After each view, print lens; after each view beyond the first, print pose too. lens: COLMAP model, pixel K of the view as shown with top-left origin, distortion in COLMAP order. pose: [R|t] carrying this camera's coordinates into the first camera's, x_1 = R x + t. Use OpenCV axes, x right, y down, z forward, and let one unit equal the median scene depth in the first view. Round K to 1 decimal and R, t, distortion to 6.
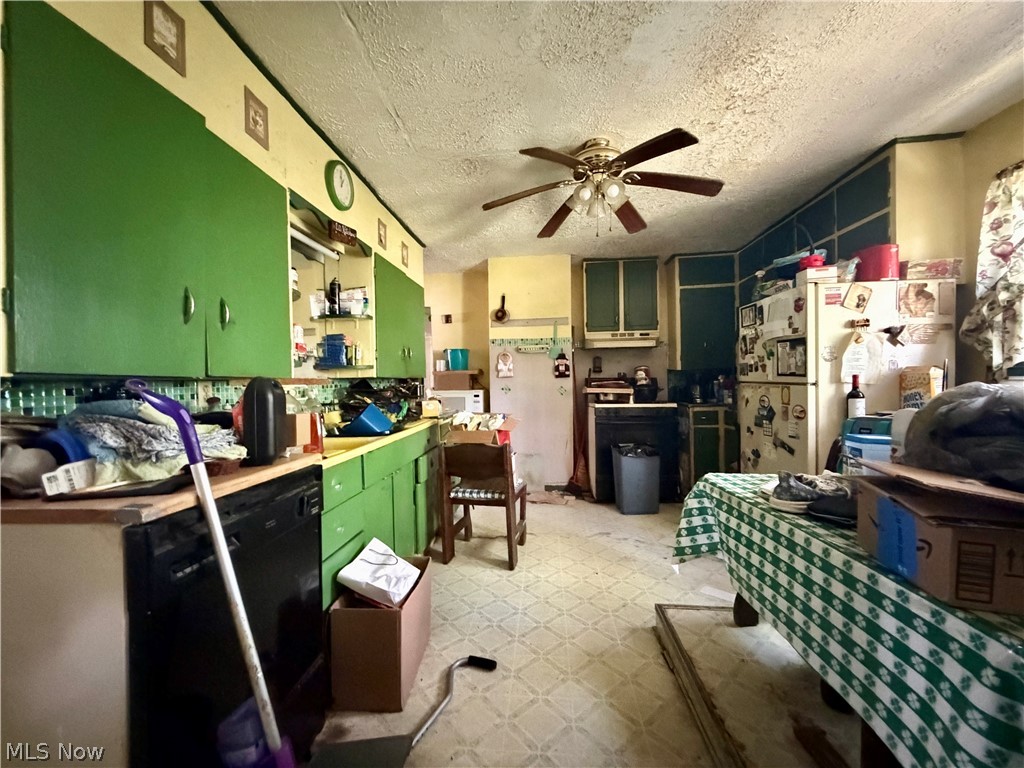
lens RADIAL K [[406.6, 0, 509.6], [0, 406.6, 383.9], [0, 0, 1]] dist [-0.000370, -0.000005]
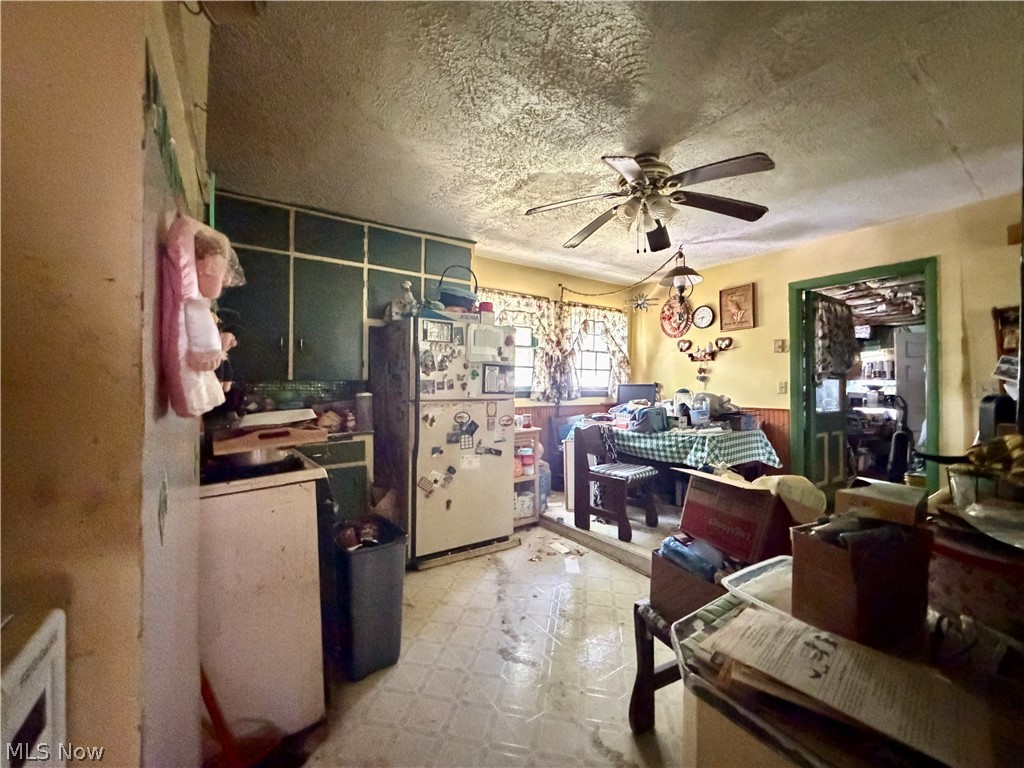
lens RADIAL K [[406.6, 0, 512.3], [0, 406.6, 381.6], [0, 0, 1]] dist [-0.000370, -0.000005]
pose [[-0.619395, 0.018321, 0.784866, -0.324885], [0.015514, 0.999818, -0.011096, -0.041252], [-0.784926, 0.005303, -0.619567, 1.704312]]
